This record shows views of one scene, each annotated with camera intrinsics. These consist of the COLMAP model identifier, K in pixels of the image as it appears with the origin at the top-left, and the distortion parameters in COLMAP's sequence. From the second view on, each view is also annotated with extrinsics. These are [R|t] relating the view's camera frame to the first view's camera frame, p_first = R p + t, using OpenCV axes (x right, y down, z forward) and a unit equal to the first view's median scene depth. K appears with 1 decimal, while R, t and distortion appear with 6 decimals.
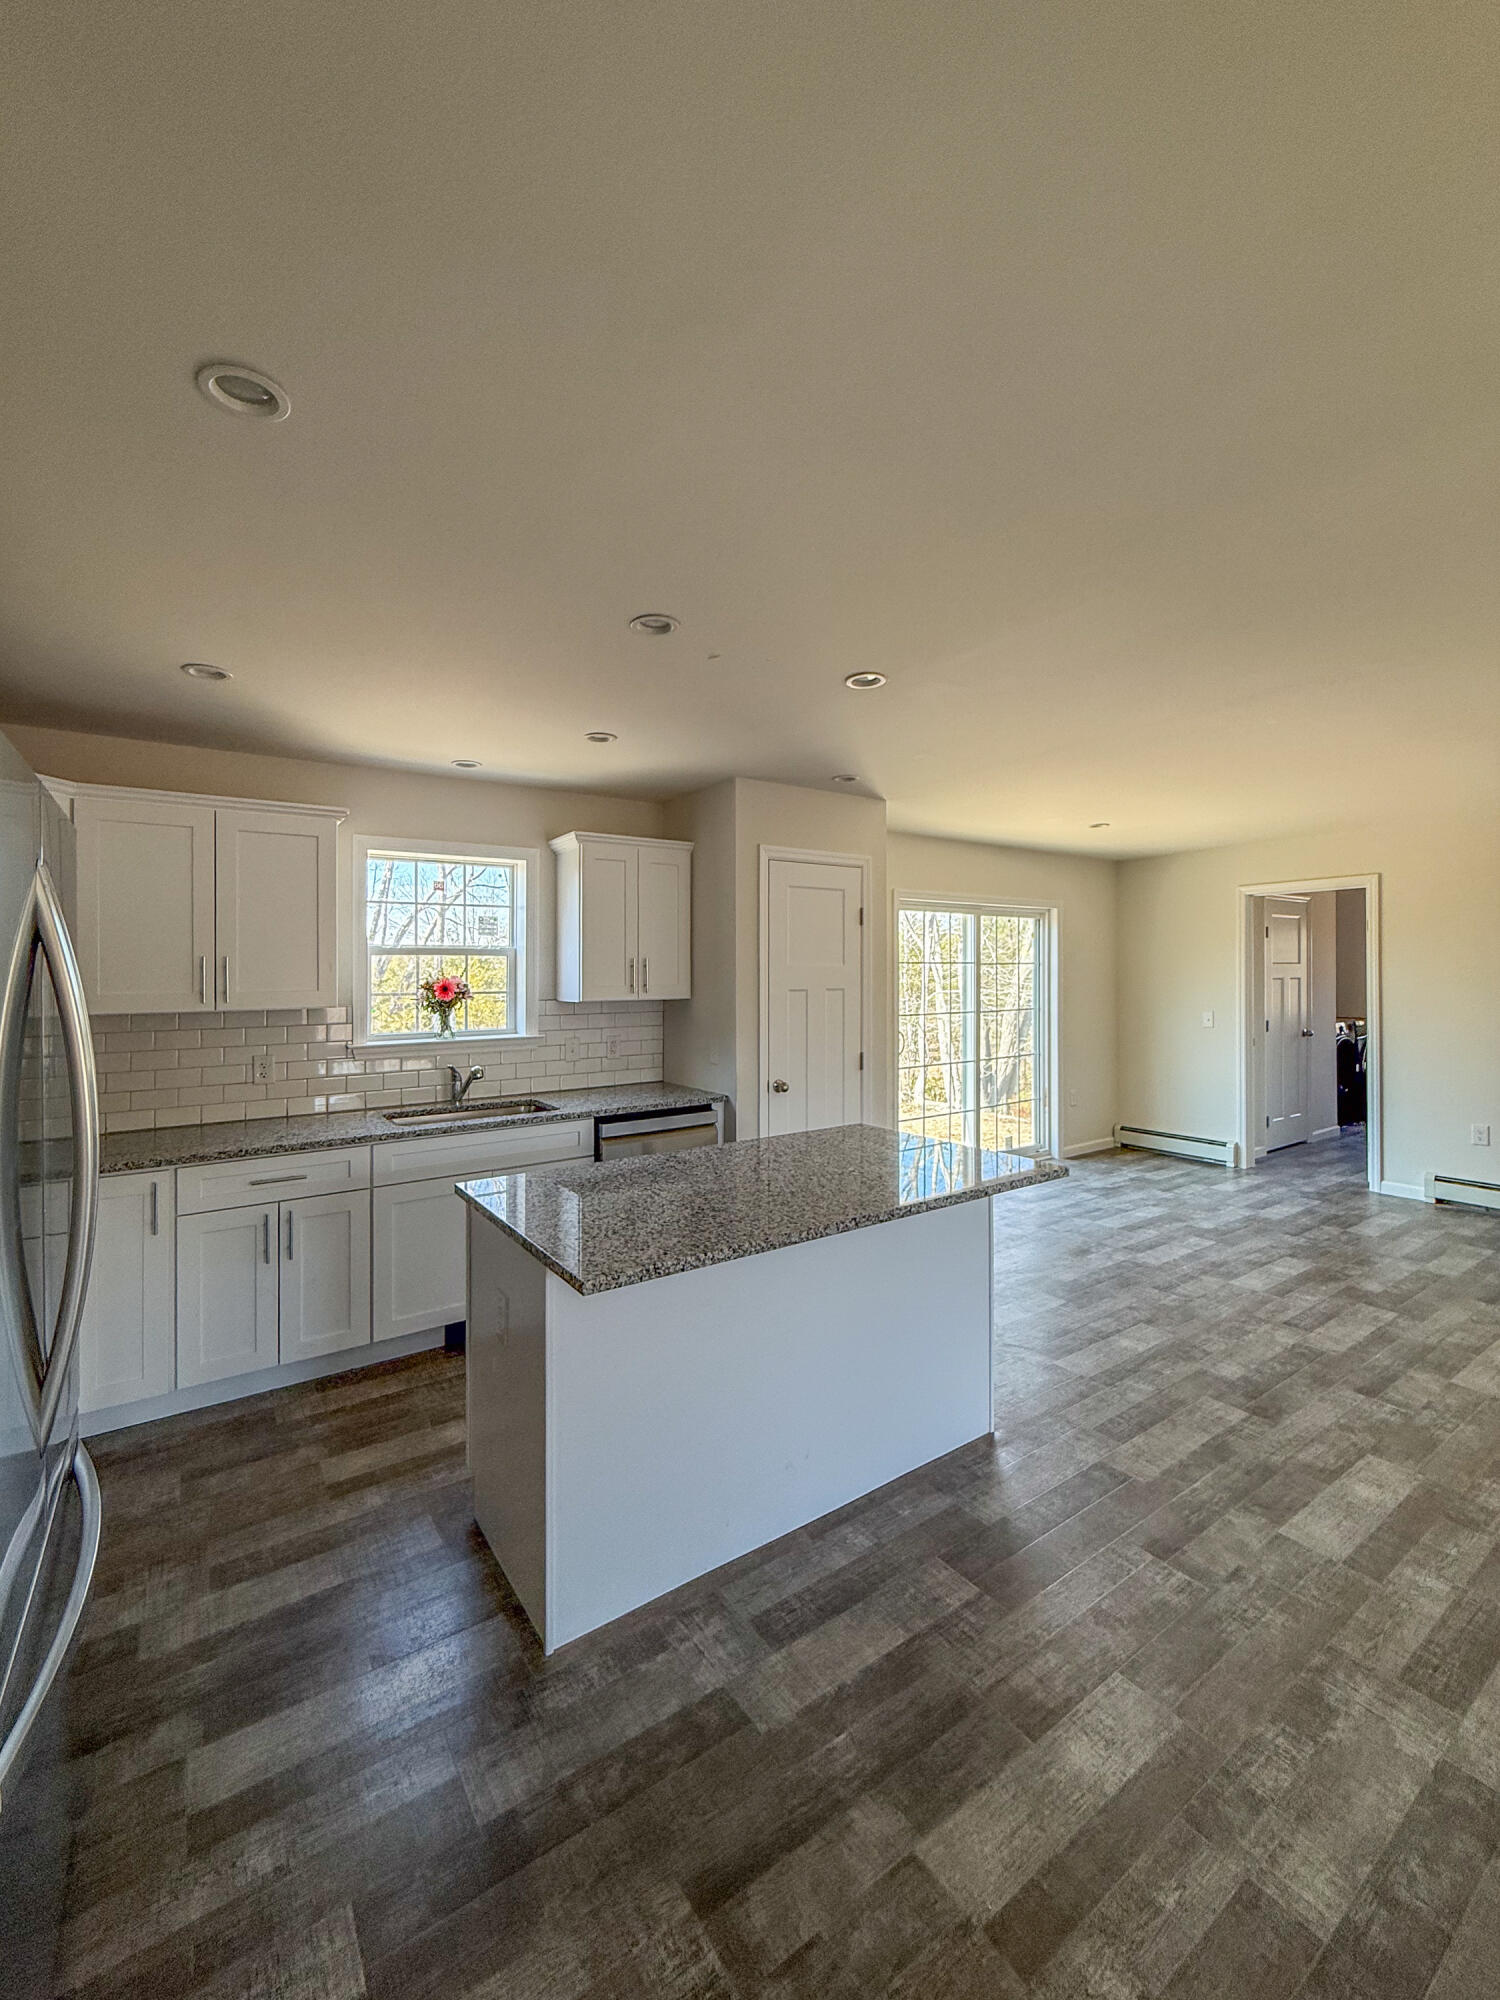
lens RADIAL K [[805.5, 0, 751.8], [0, 805.5, 979.0], [0, 0, 1]] dist [-0.000434, 0.000873]
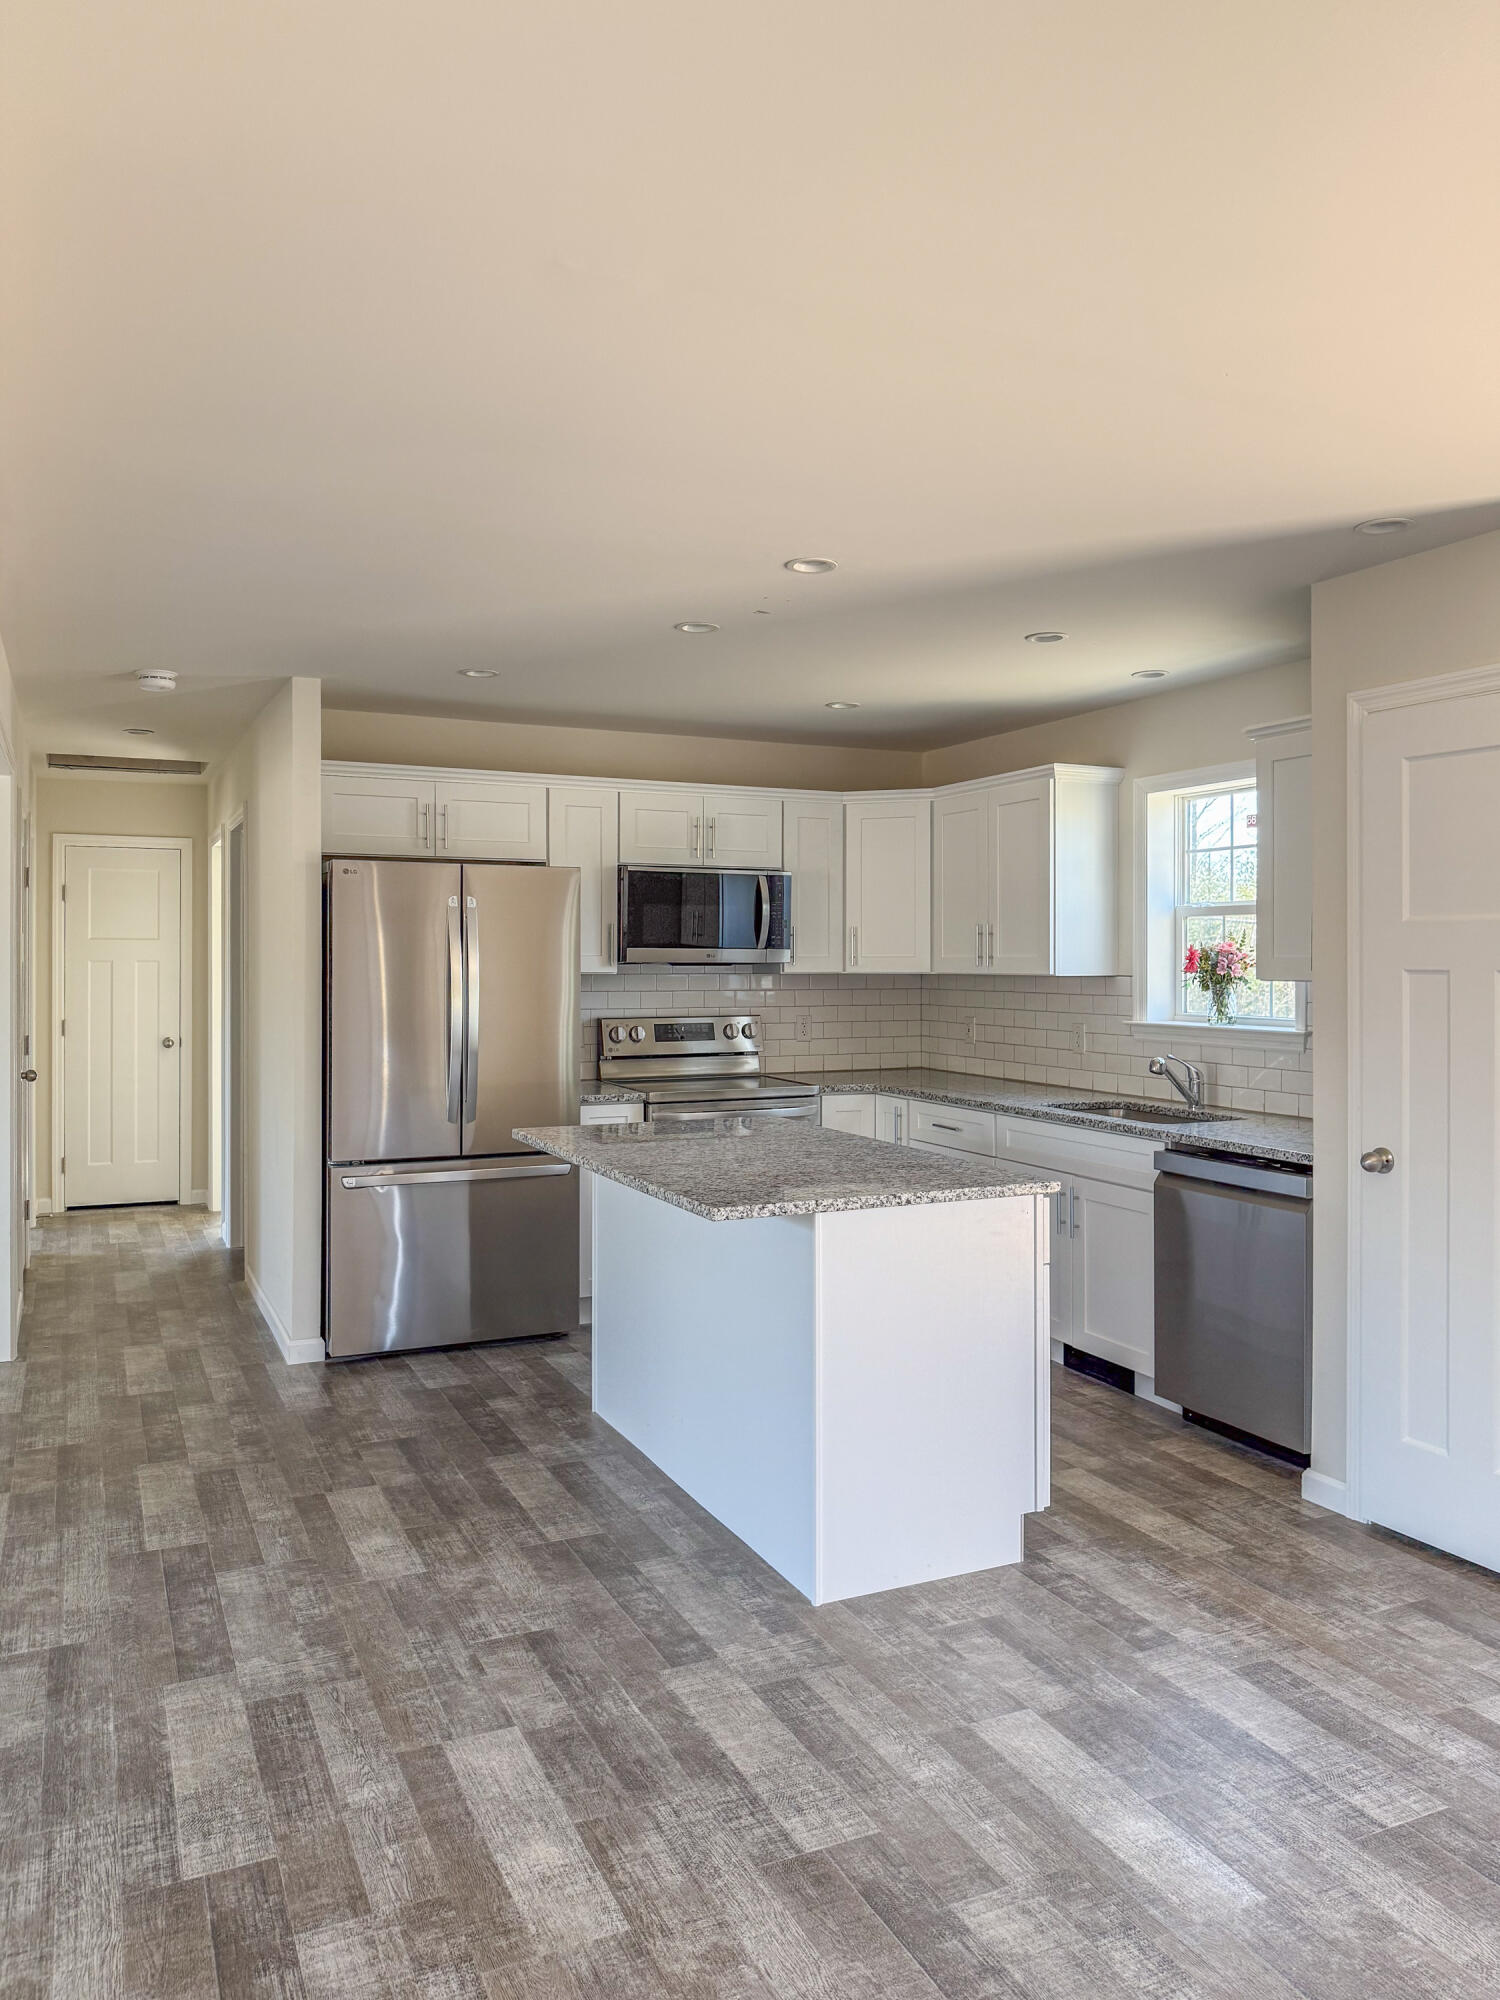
lens RADIAL K [[1462.1, 0, 743.7], [0, 1462.1, 957.2], [0, 0, 1]] dist [-0.036871, 0.042710]
pose [[-0.170041, 0.005479, -0.985422, 1.556997], [-0.008039, 0.999944, 0.006946, 0.006844], [0.985404, 0.009103, -0.169987, 1.175916]]
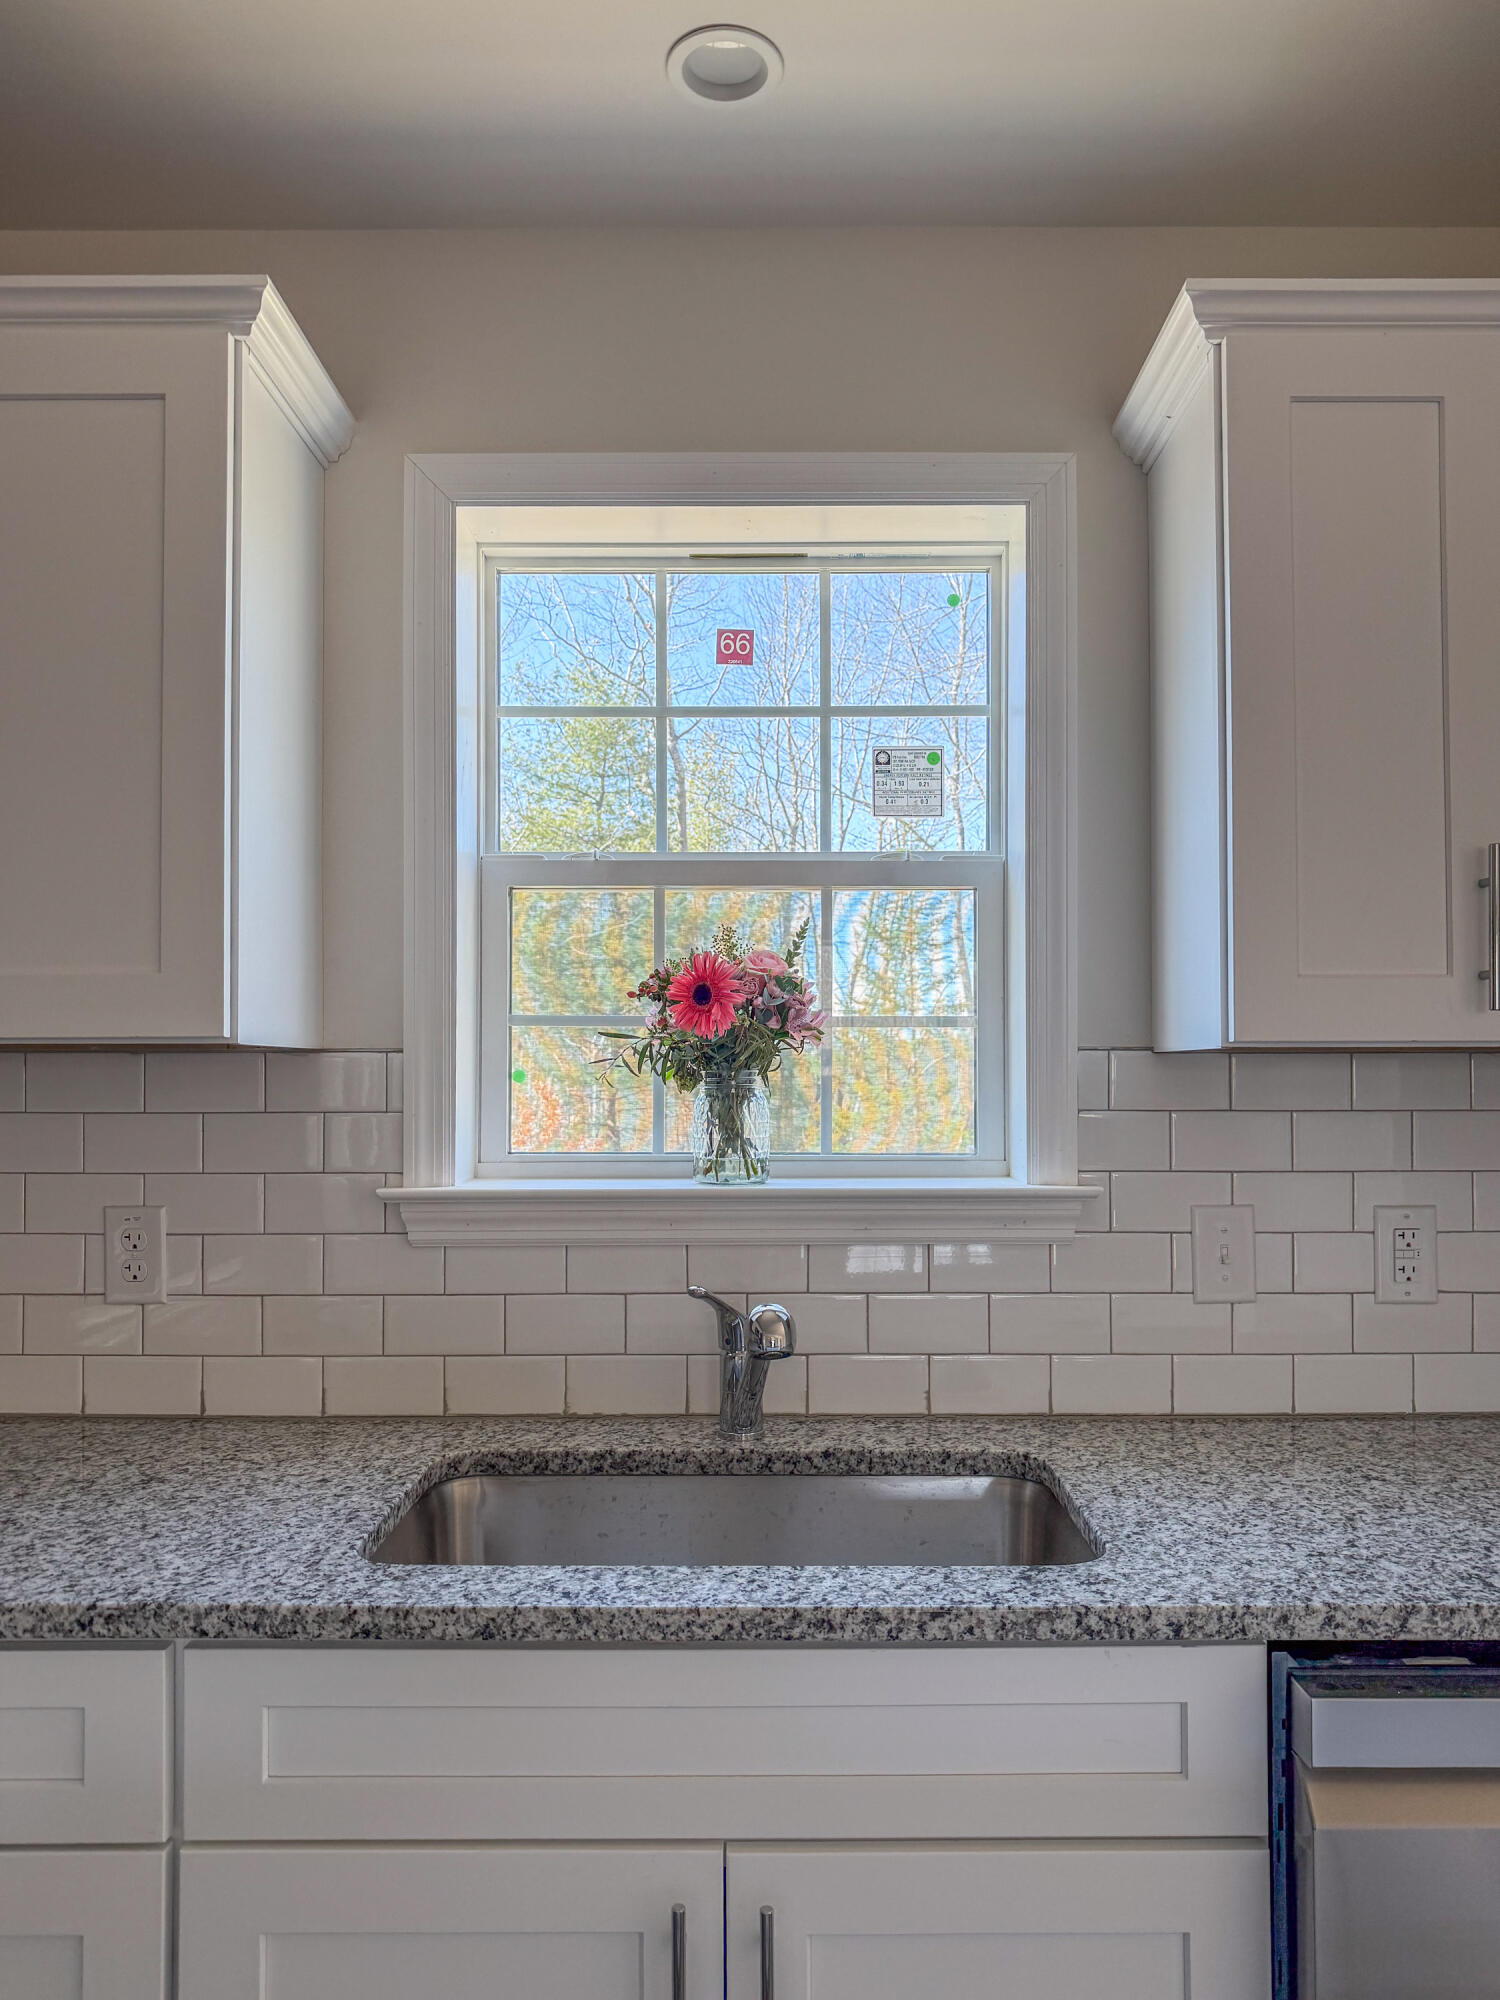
lens RADIAL K [[1484.0, 0, 754.7], [0, 1484.0, 1023.4], [0, 0, 1]] dist [-0.003259, 0.041702]
pose [[0.819429, -0.015880, -0.572961, -0.127922], [-0.007842, 0.999212, -0.038908, 0.059218], [0.573127, 0.036376, 0.818658, 0.885860]]
